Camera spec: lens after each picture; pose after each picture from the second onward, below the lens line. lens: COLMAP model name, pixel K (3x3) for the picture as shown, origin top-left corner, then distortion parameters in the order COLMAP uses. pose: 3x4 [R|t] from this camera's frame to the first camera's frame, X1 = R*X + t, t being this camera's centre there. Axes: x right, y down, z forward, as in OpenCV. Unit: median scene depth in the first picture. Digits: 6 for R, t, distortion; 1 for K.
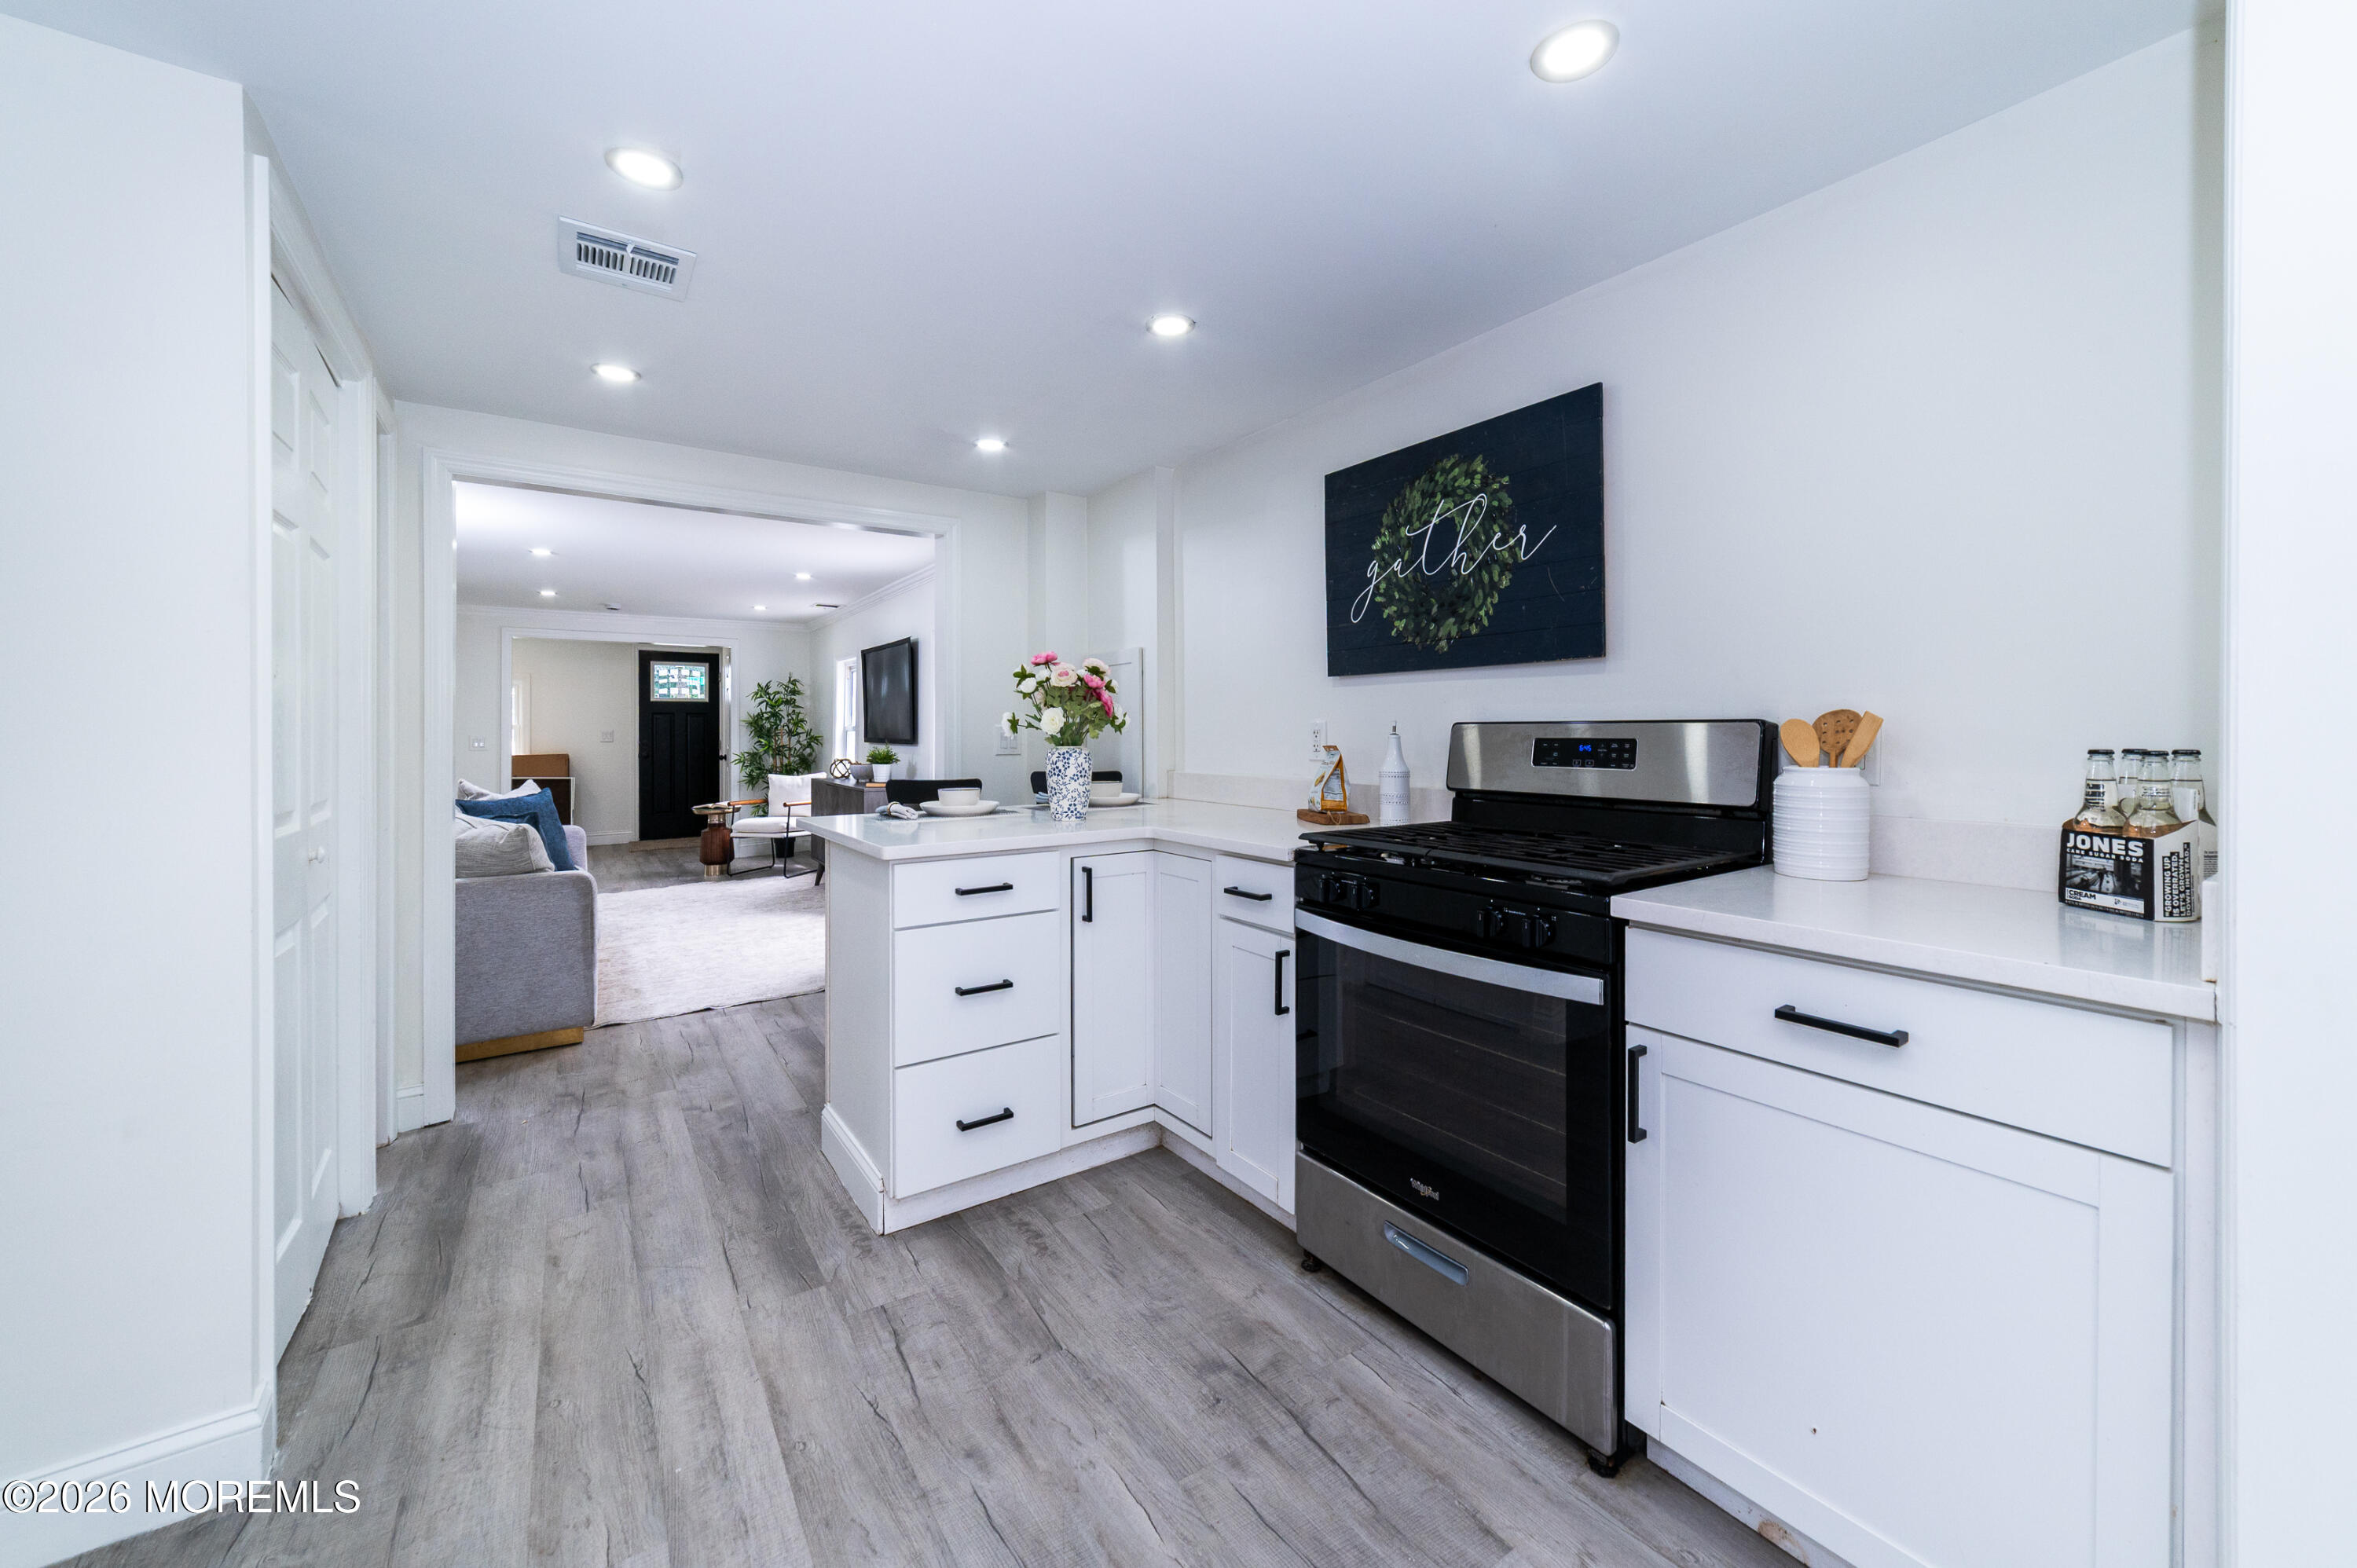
lens RADIAL K [[926.1, 0, 1212.8], [0, 926.1, 727.3], [0, 0, 1]] dist [-0.000278, 0.000072]
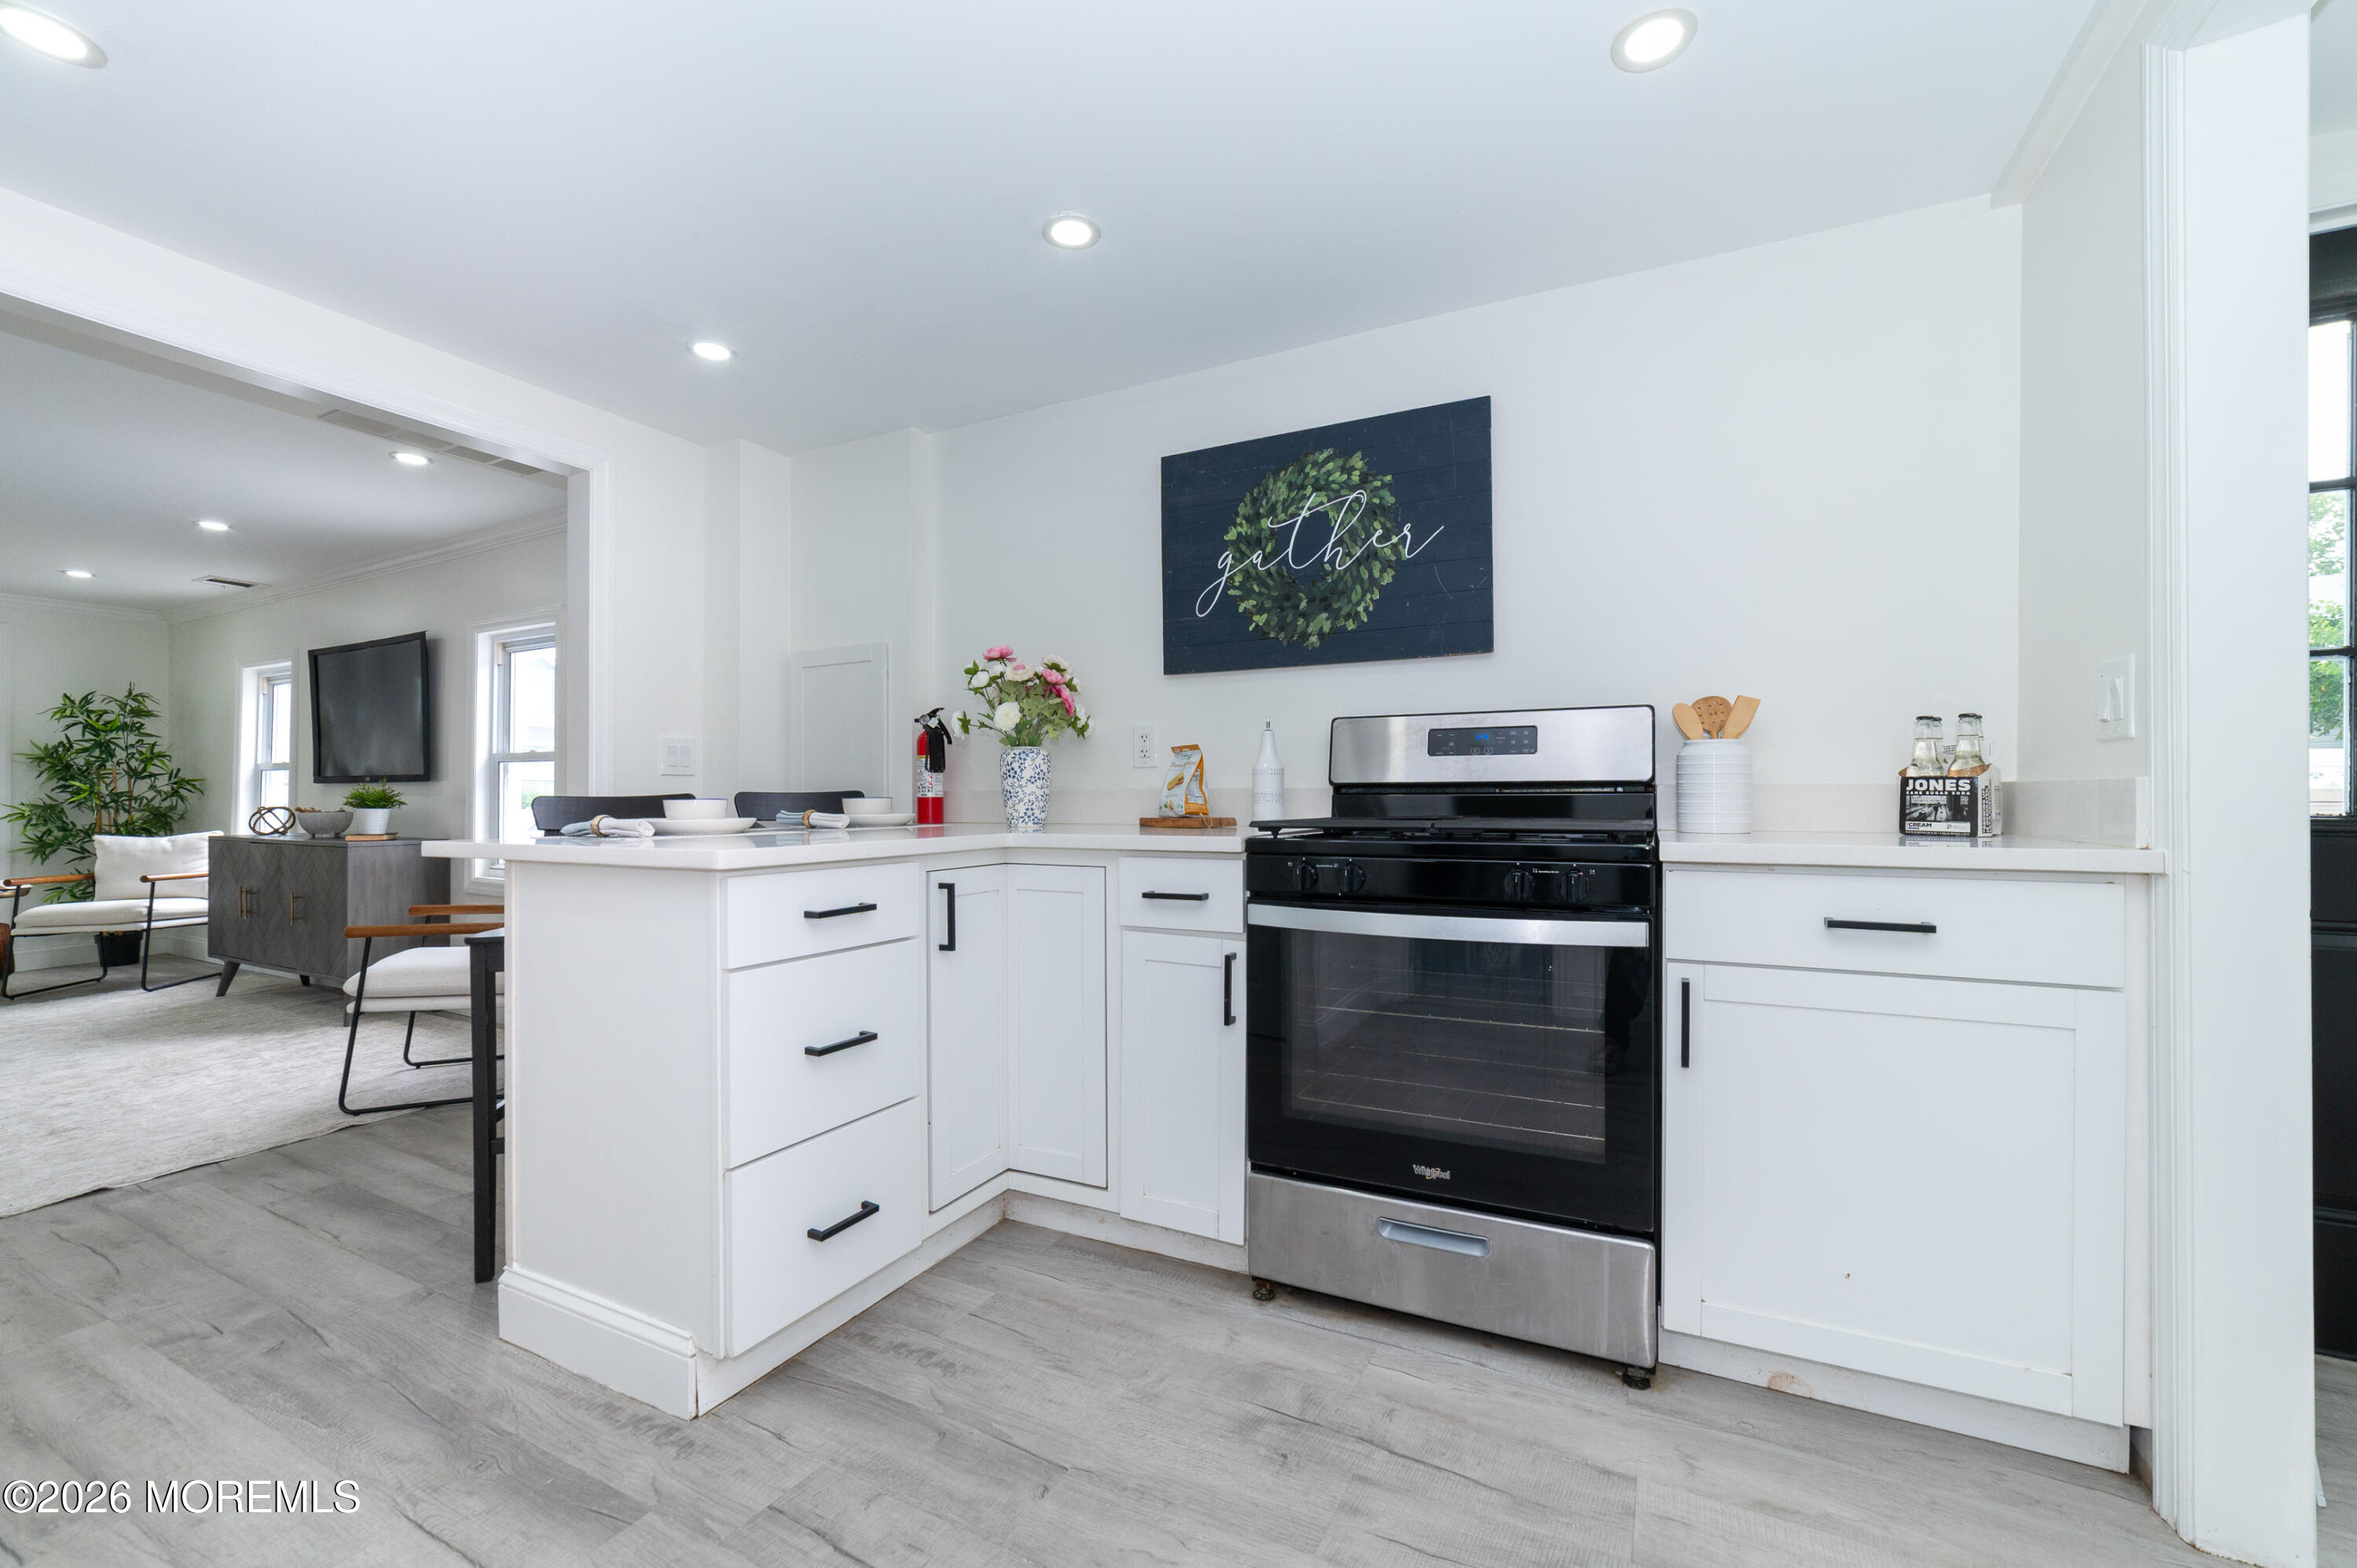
lens RADIAL K [[928.0, 0, 1230.0], [0, 928.0, 793.4], [0, 0, 1]] dist [-0.025321, 0.009151]
pose [[0.872507, 0.001566, 0.488599, -0.310316], [0.001084, 0.999986, -0.005140, 0.078416], [-0.488600, 0.005014, 0.872493, 0.188389]]
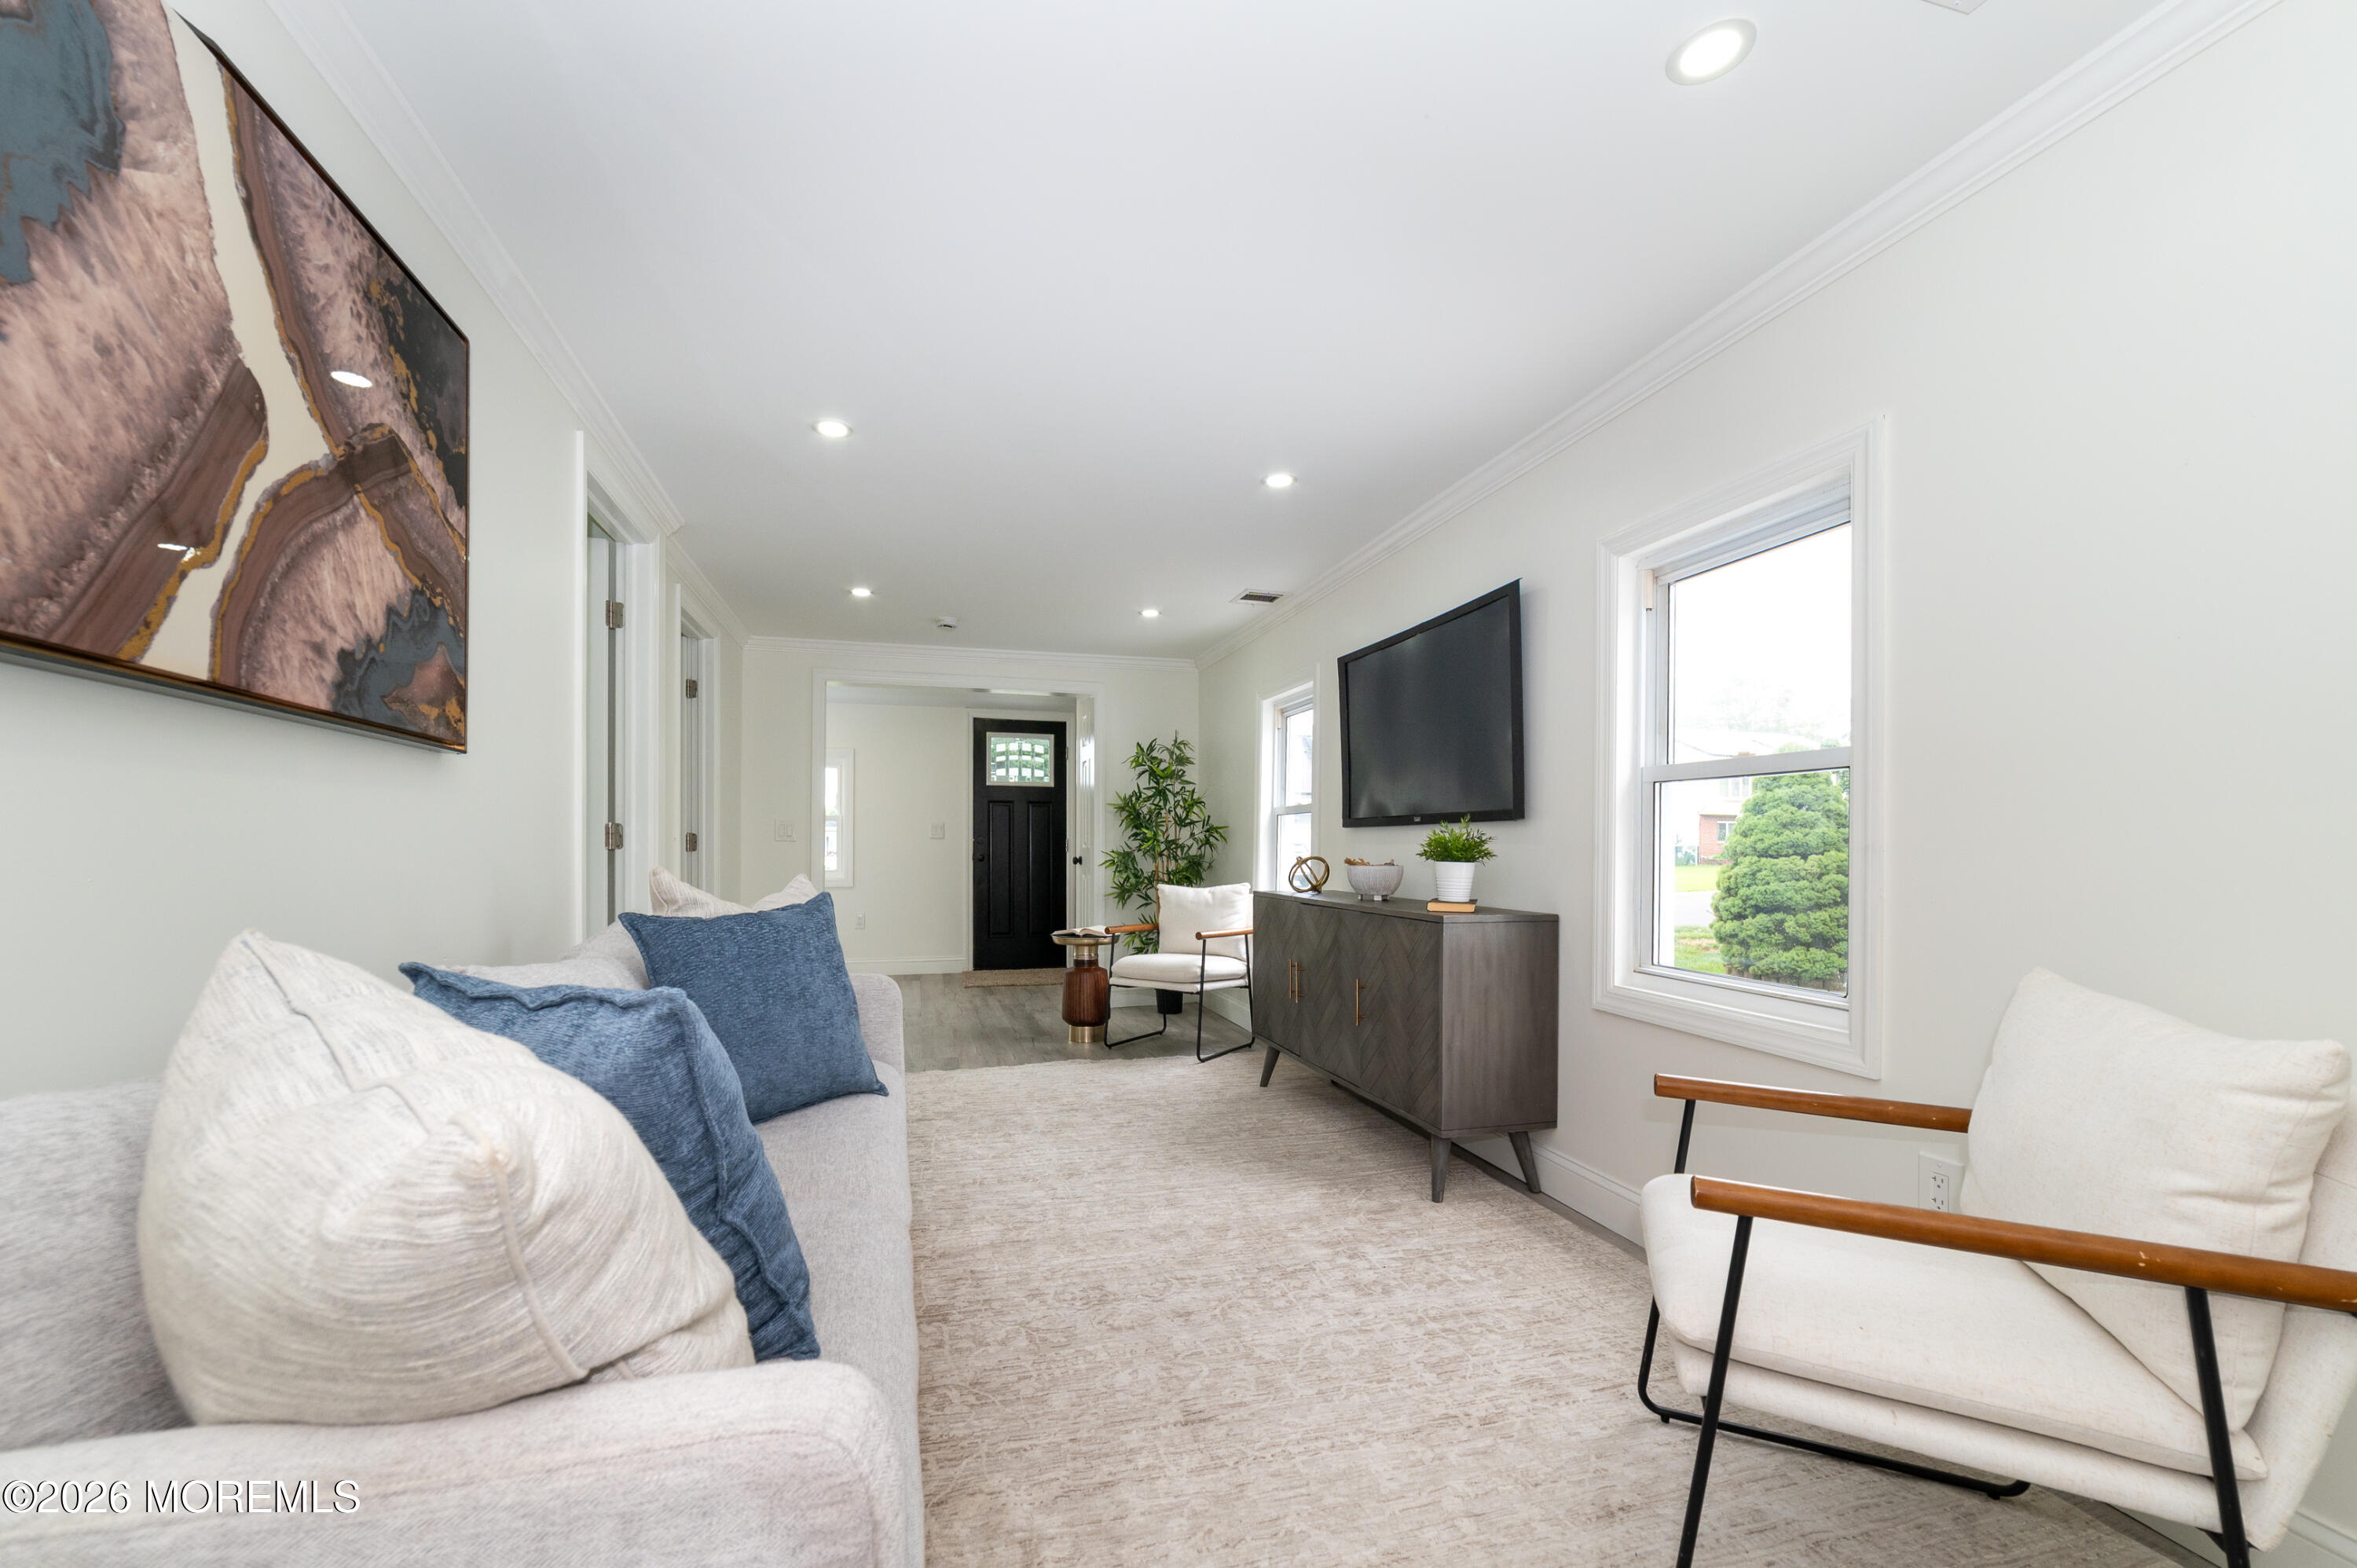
lens RADIAL K [[947.8, 0, 1144.7], [0, 947.8, 849.5], [0, 0, 1]] dist [-0.000652, 0.000046]
pose [[0.936144, 0.004282, -0.351590, -0.805701], [-0.003732, 0.999991, 0.002242, 0.079465], [0.351597, -0.000787, 0.936151, 1.212373]]
